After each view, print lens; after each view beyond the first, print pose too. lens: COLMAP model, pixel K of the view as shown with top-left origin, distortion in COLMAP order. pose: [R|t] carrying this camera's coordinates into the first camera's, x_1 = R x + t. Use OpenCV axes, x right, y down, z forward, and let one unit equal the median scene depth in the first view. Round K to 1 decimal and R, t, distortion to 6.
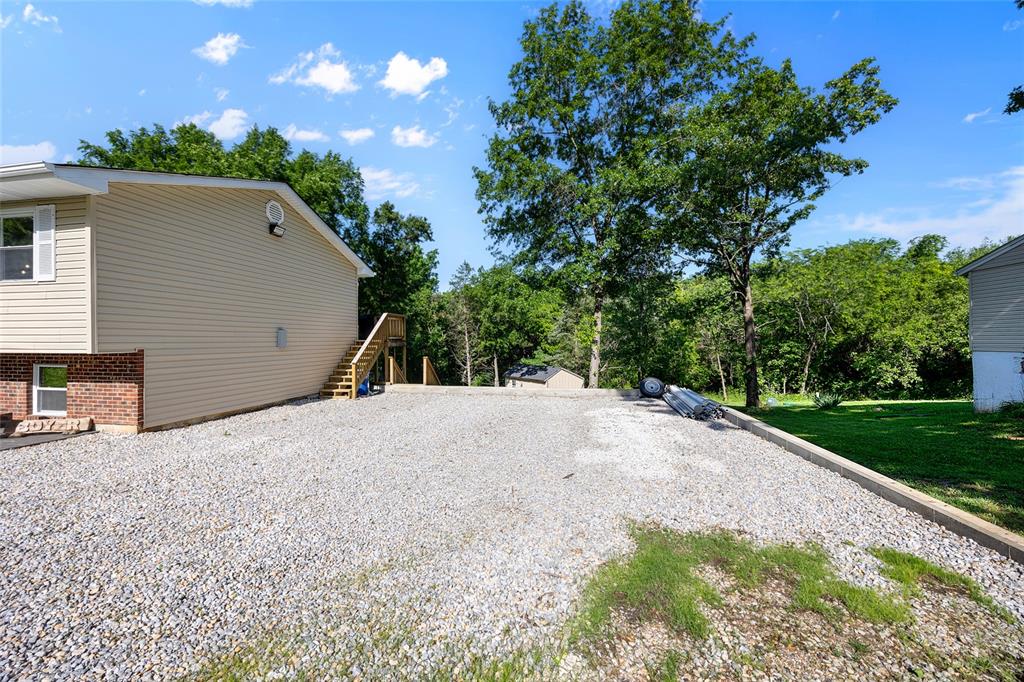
lens RADIAL K [[389.9, 0, 502.7], [0, 389.9, 343.5], [0, 0, 1]] dist [-0.000300, 0.000050]
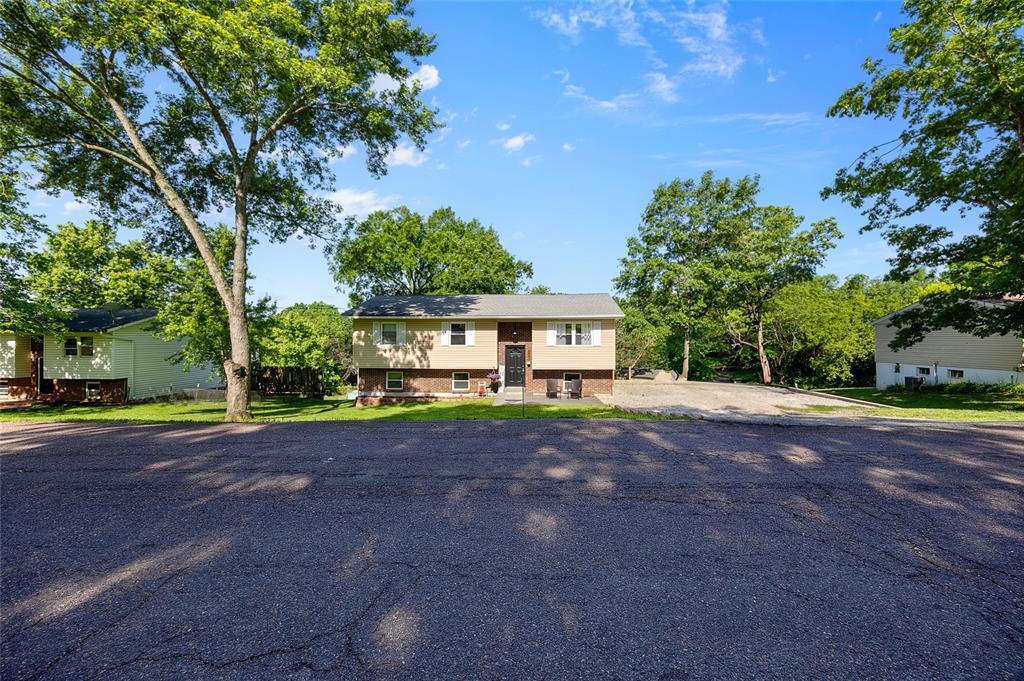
lens RADIAL K [[389.9, 0, 502.7], [0, 389.9, 343.0], [0, 0, 1]] dist [-0.000300, 0.000050]
pose [[0.995823, 0.001587, 0.091294, -0.457217], [-0.001920, 0.999992, 0.003551, -0.040227], [-0.091288, -0.003712, 0.995818, -0.419044]]
